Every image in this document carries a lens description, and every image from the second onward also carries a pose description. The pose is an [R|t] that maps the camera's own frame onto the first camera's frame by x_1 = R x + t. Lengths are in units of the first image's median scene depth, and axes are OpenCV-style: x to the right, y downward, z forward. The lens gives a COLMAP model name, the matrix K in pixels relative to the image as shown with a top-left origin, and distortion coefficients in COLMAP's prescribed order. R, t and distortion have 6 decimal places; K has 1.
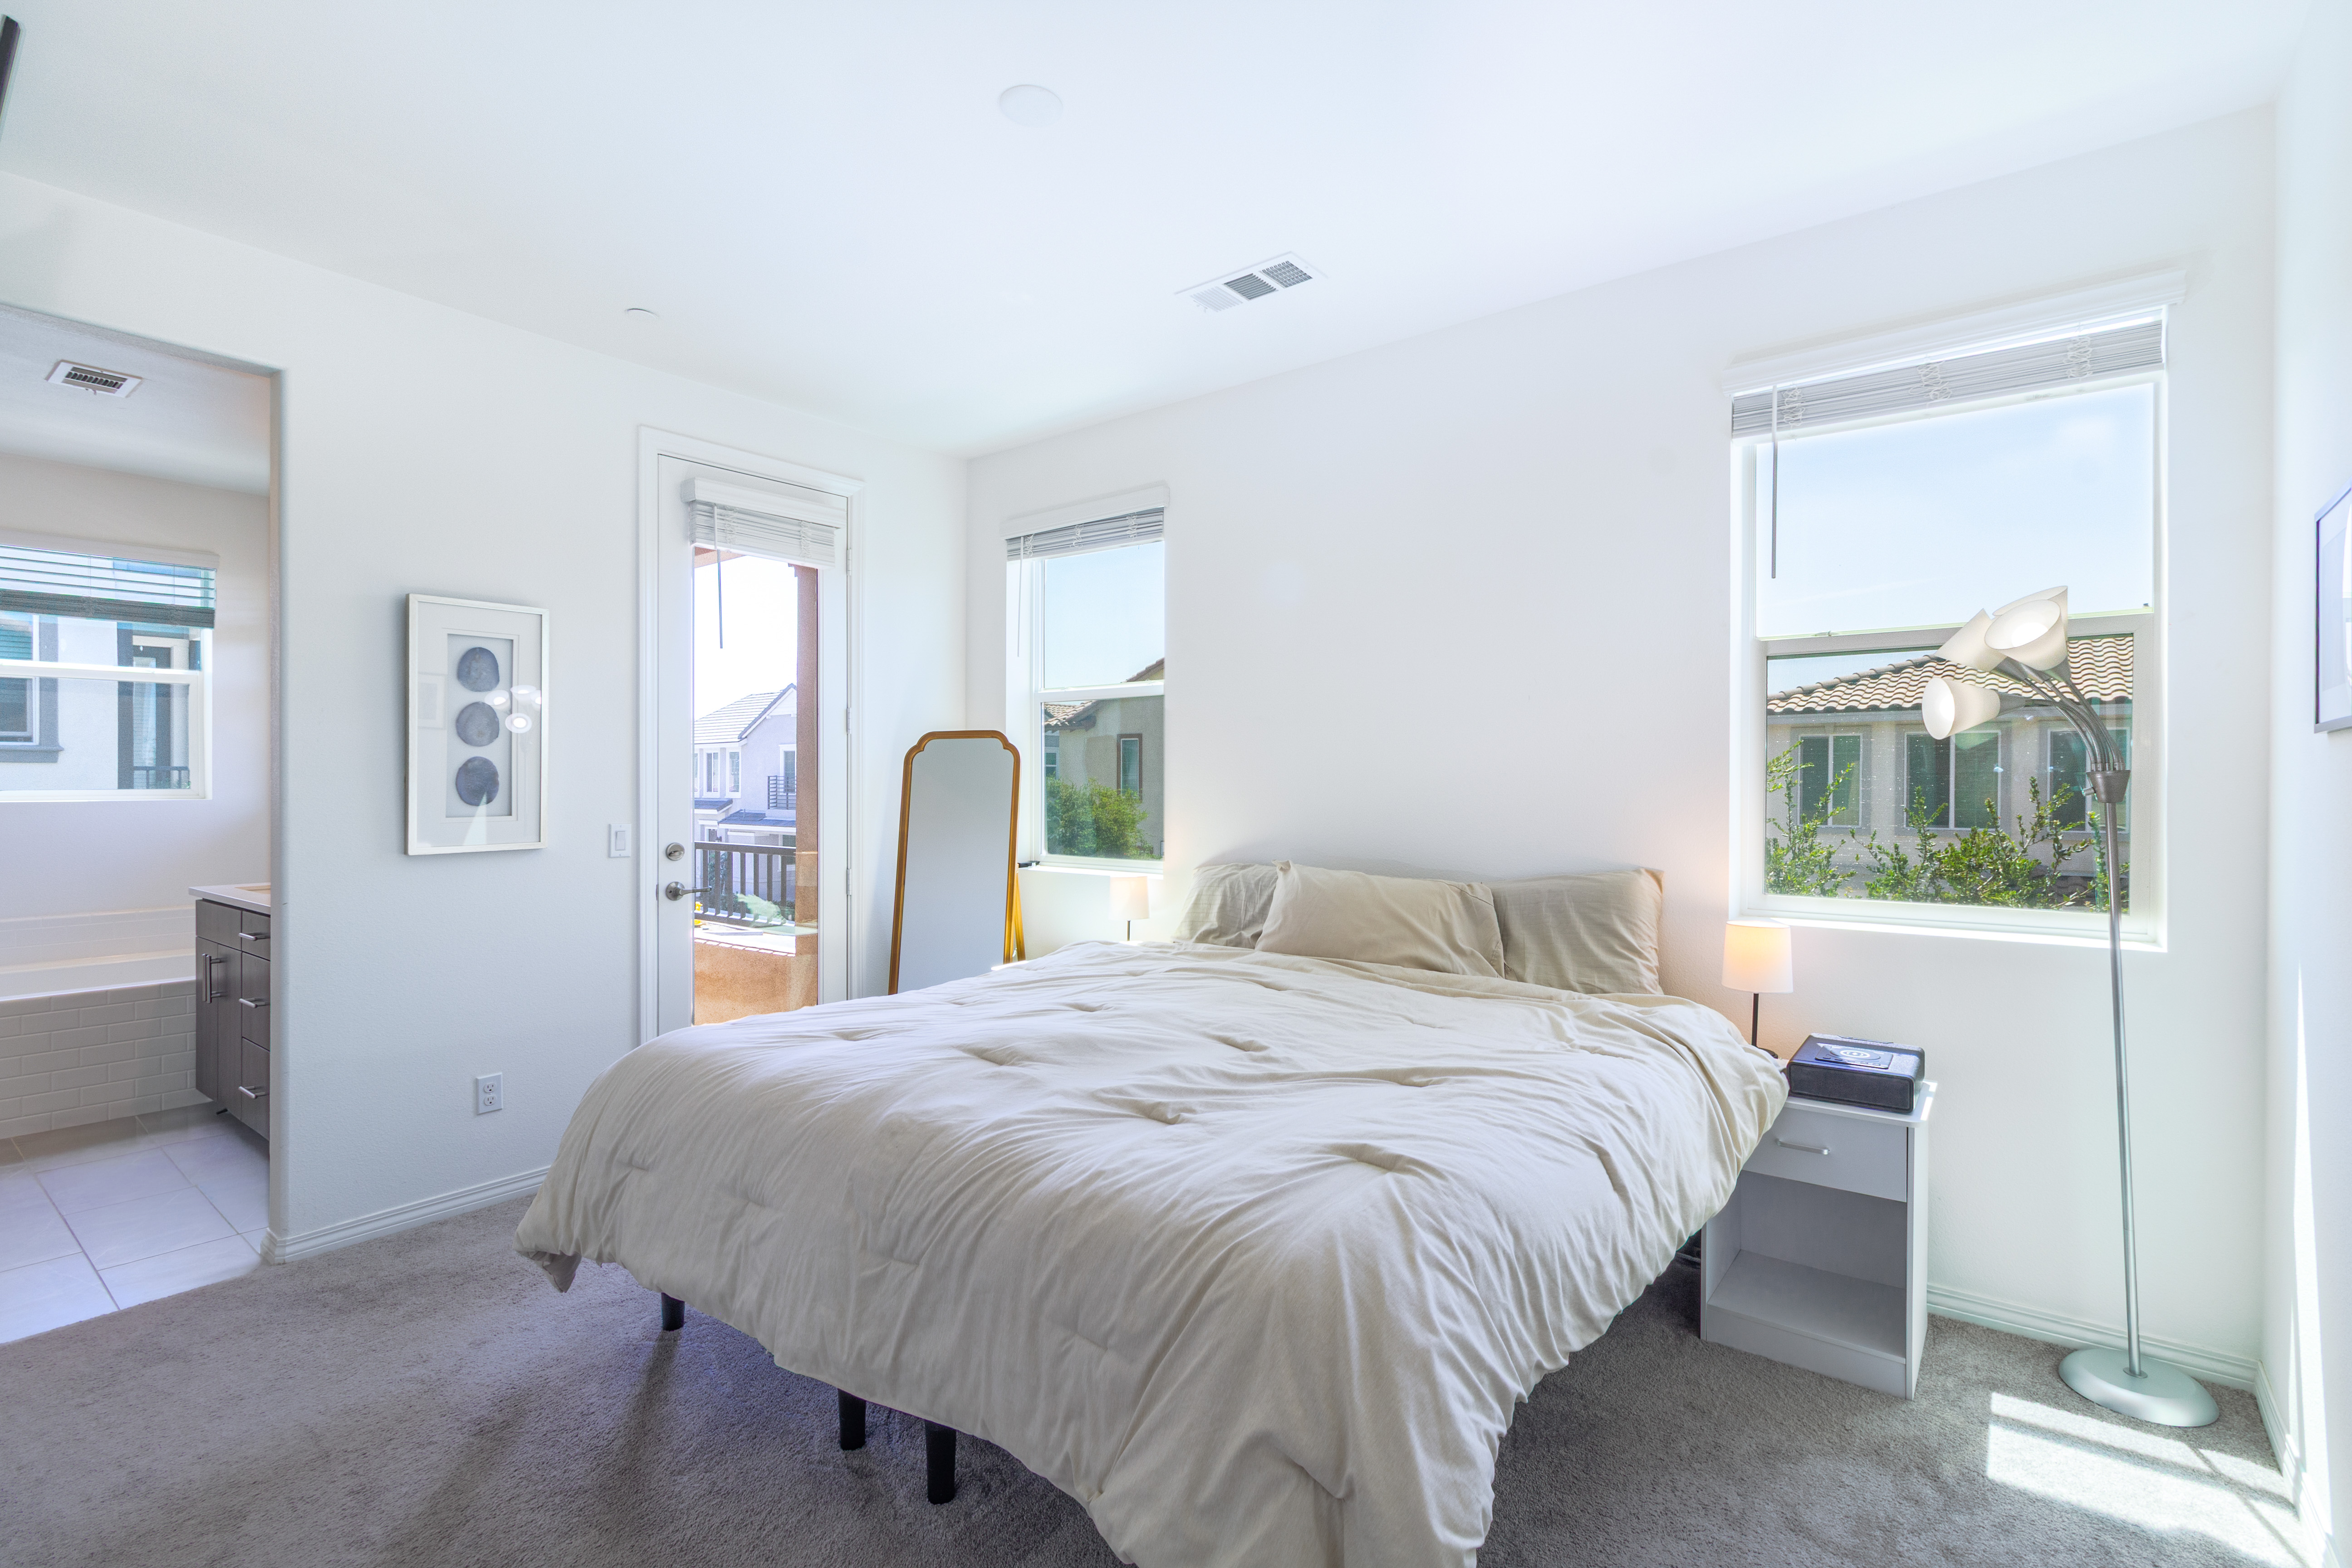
lens RADIAL K [[1088.6, 0, 1176.0], [0, 1088.6, 784.0], [0, 0, 1]] dist [0.002049, 0.000096]
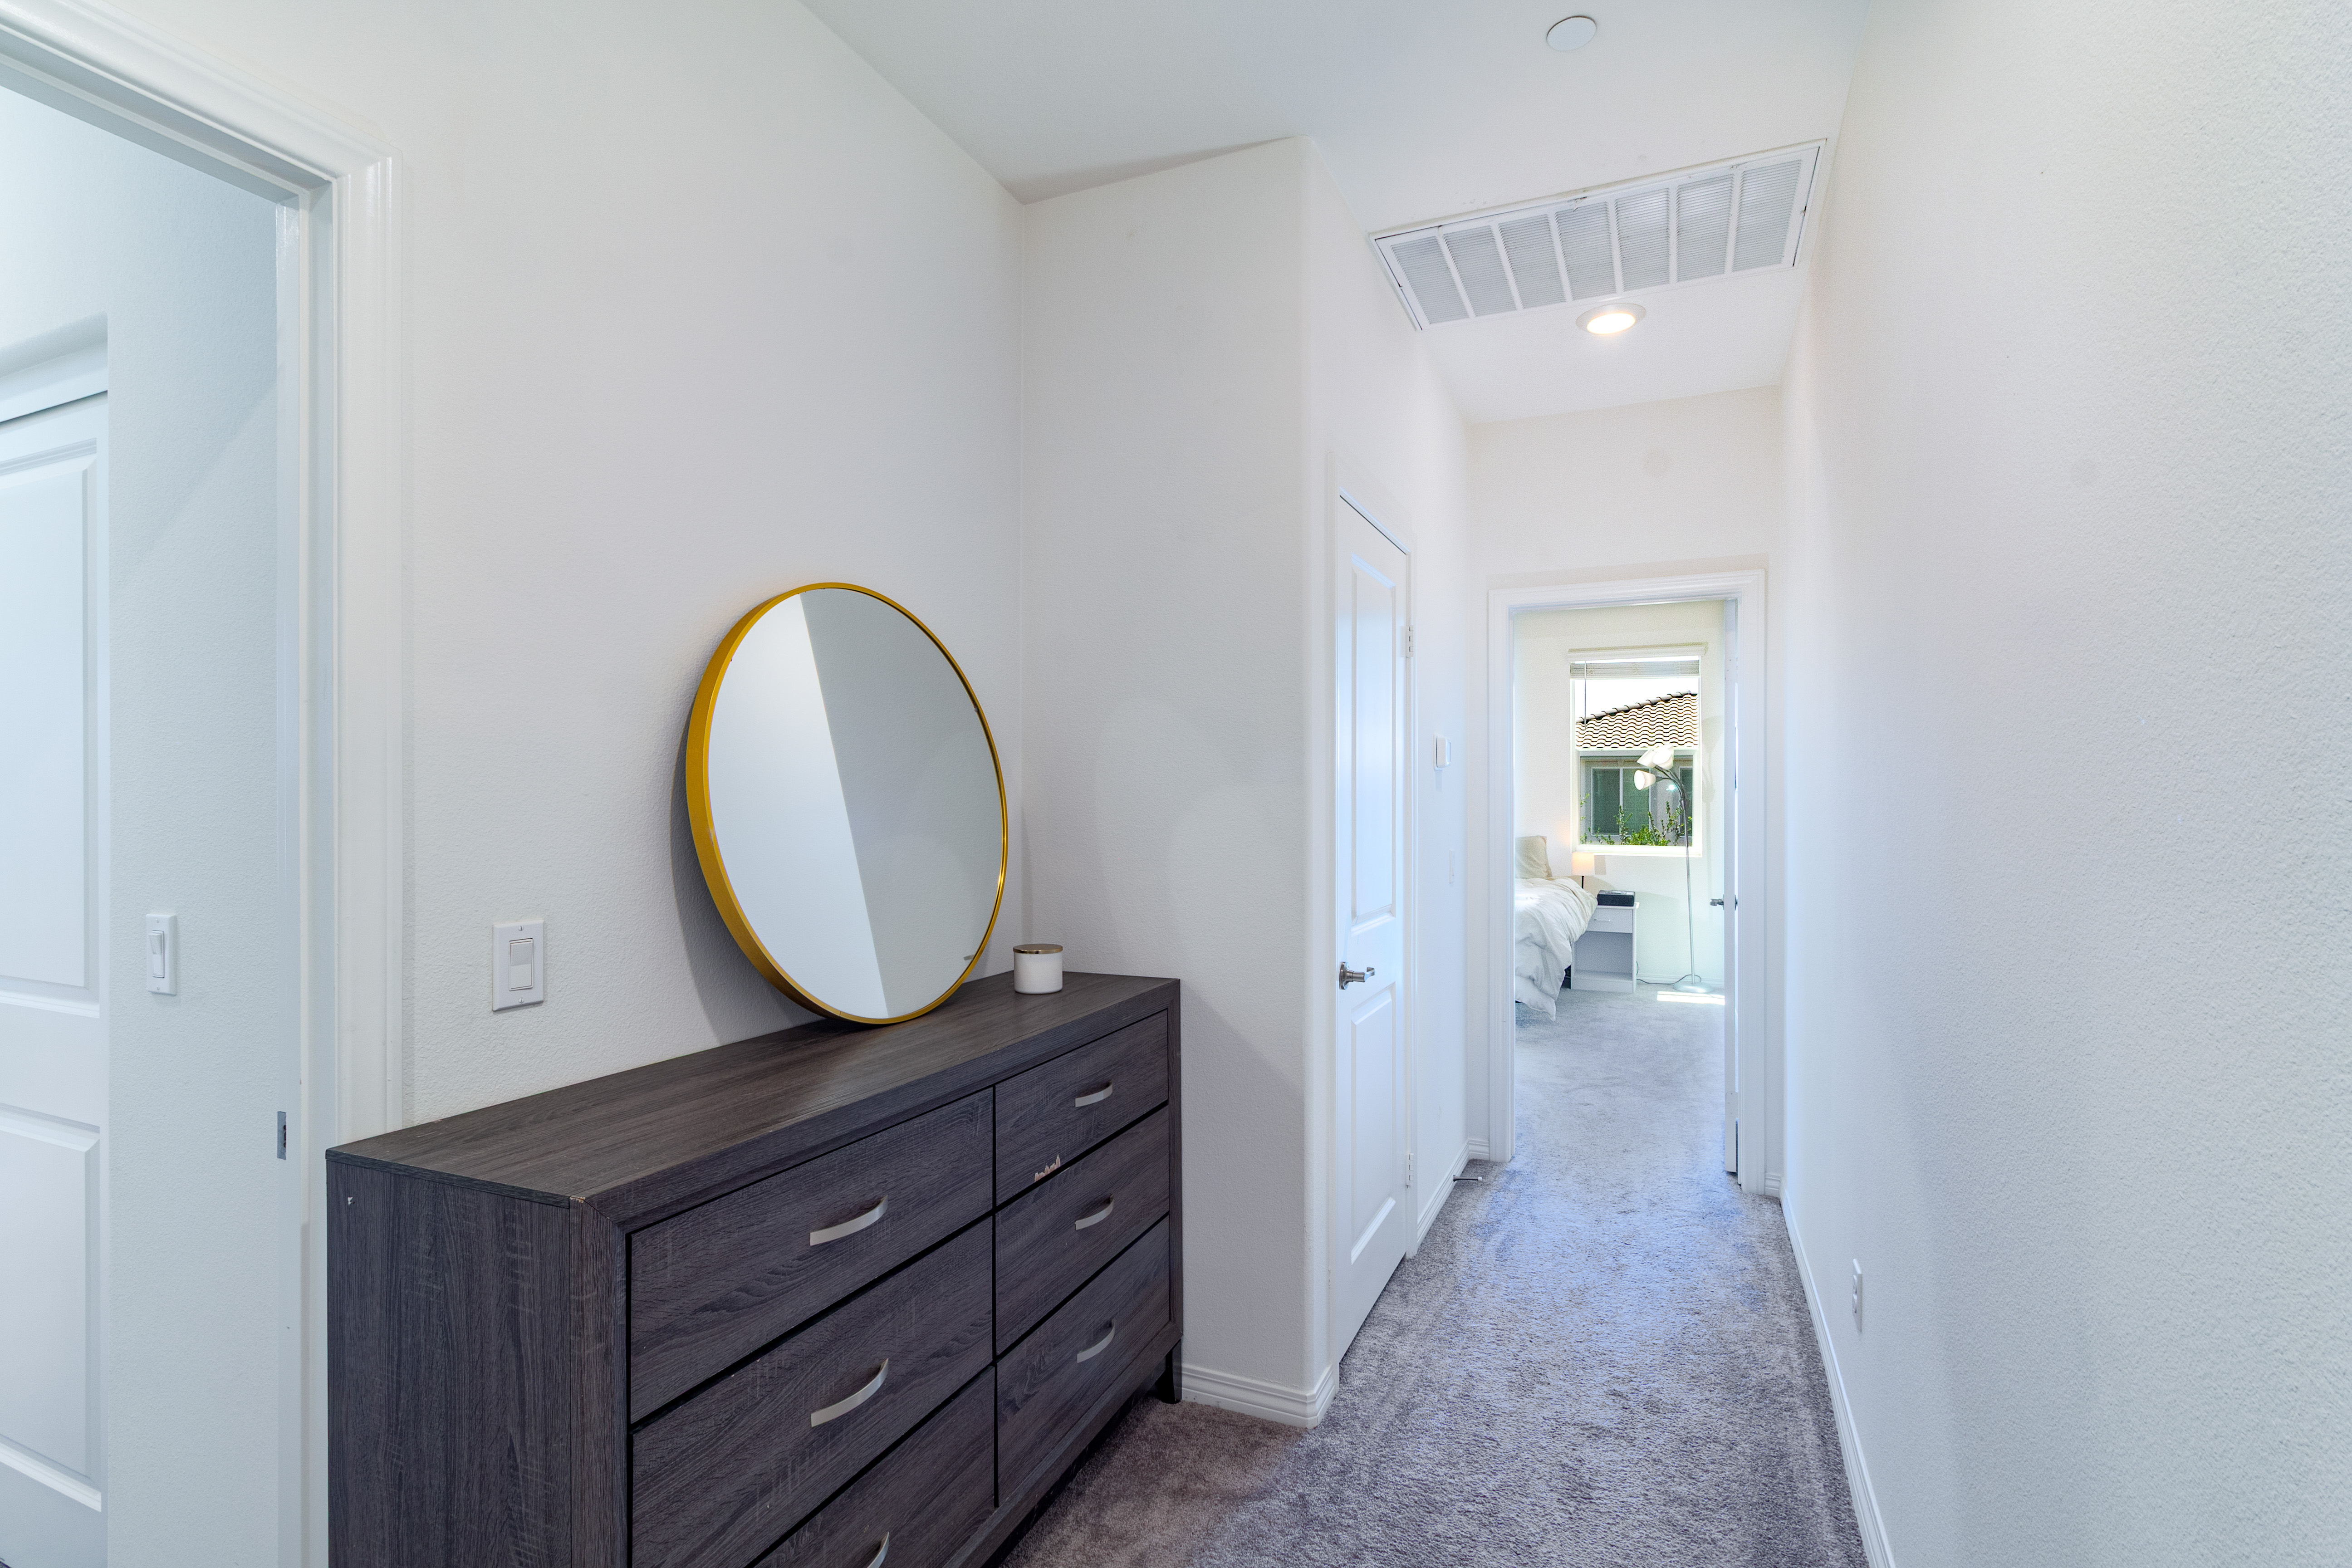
lens RADIAL K [[1088.6, 0, 1176.0], [0, 1088.6, 784.0], [0, 0, 1]] dist [0.002049, 0.000096]
pose [[0.972280, 0.004197, 0.233784, -0.999010], [-0.001487, 0.999930, -0.011768, -0.016359], [-0.233817, 0.011094, 0.972217, -1.305106]]
